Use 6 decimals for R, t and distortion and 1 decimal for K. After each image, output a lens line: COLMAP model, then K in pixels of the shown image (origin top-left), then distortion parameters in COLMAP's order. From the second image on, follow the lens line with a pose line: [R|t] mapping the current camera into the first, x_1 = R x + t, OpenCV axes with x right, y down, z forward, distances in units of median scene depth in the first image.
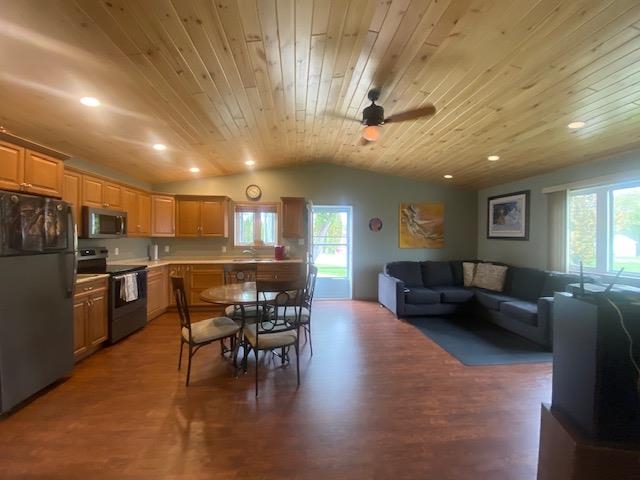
lens RADIAL K [[258.2, 0, 313.8], [0, 258.2, 239.7], [0, 0, 1]] dist [0.001337, -0.004852]
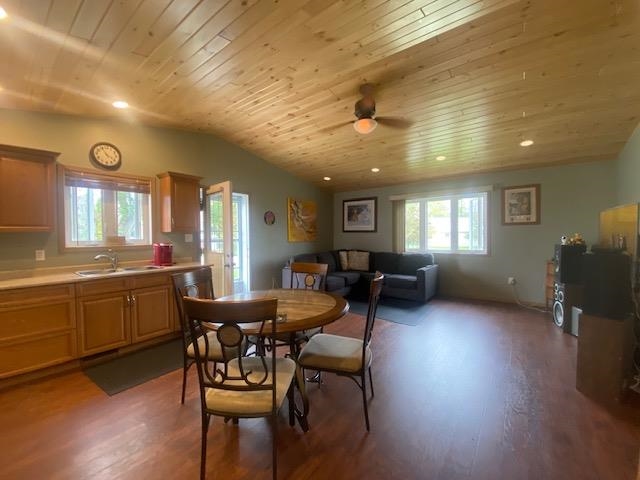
lens RADIAL K [[258.2, 0, 314.8], [0, 258.2, 240.9], [0, 0, 1]] dist [0.001337, -0.004852]
pose [[0.661351, -0.030130, 0.749471, -0.422732], [0.019608, 0.999546, 0.022881, 0.007539], [-0.749820, -0.000437, 0.661642, 0.296985]]
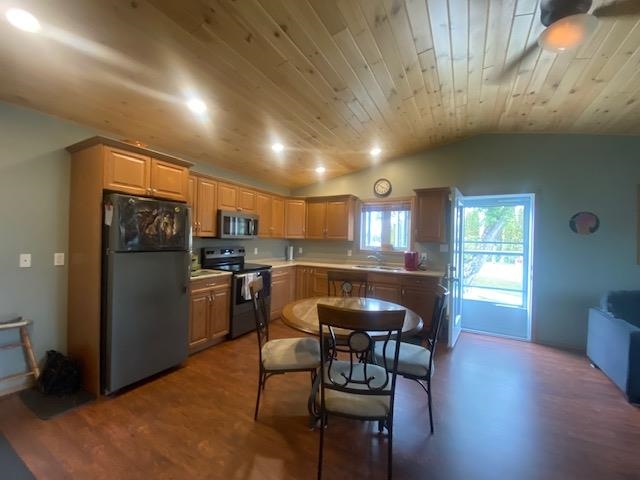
lens RADIAL K [[258.2, 0, 317.0], [0, 258.2, 239.7], [0, 0, 1]] dist [0.001337, -0.004852]
pose [[0.838527, 0.015403, -0.544643, 0.057274], [-0.023405, 0.999696, -0.007762, -0.001189], [0.544357, 0.019256, 0.838632, 0.207664]]
